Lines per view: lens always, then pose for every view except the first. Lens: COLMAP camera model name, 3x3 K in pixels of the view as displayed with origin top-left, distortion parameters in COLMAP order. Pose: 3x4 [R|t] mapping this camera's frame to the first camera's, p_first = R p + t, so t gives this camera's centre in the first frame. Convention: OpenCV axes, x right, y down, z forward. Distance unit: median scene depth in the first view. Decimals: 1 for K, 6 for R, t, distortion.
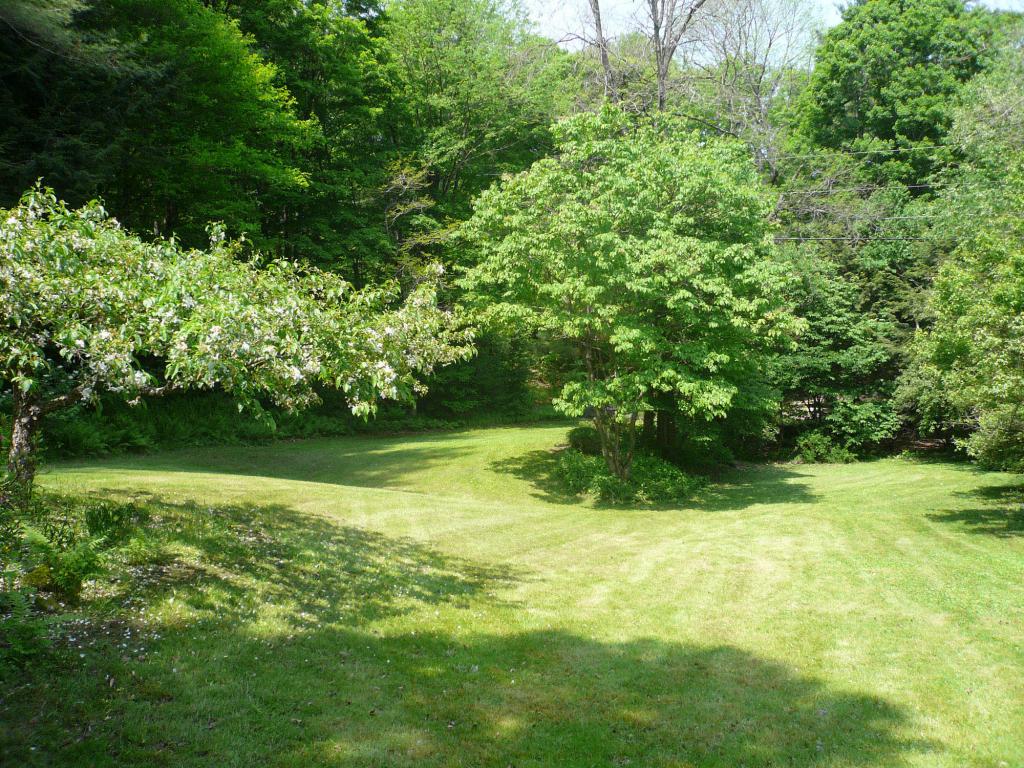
lens RADIAL K [[861.5, 0, 512.5], [0, 861.5, 384.4], [0, 0, 1]] dist [-0.079790, 0.062655]
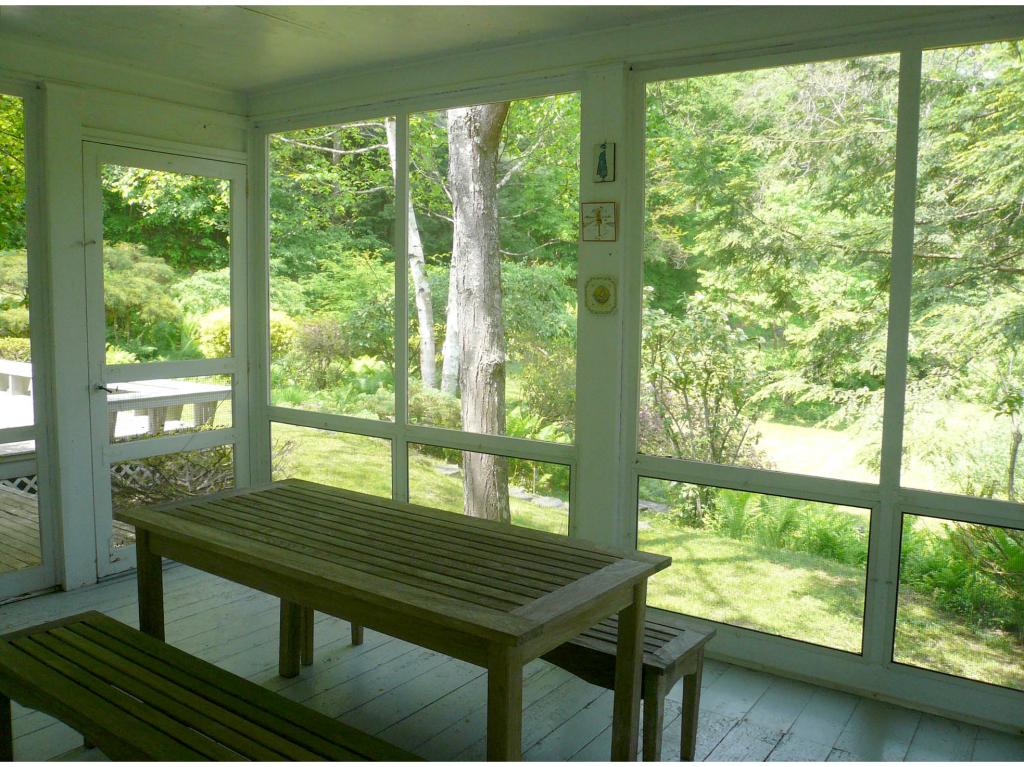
lens RADIAL K [[861.5, 0, 511.8], [0, 861.5, 384.1], [0, 0, 1]] dist [-0.079790, 0.062655]
pose [[0.971225, 0.093007, -0.219251, -0.030373], [-0.058554, 0.985587, 0.158710, -0.160119], [0.230852, -0.141305, 0.962674, -0.689807]]
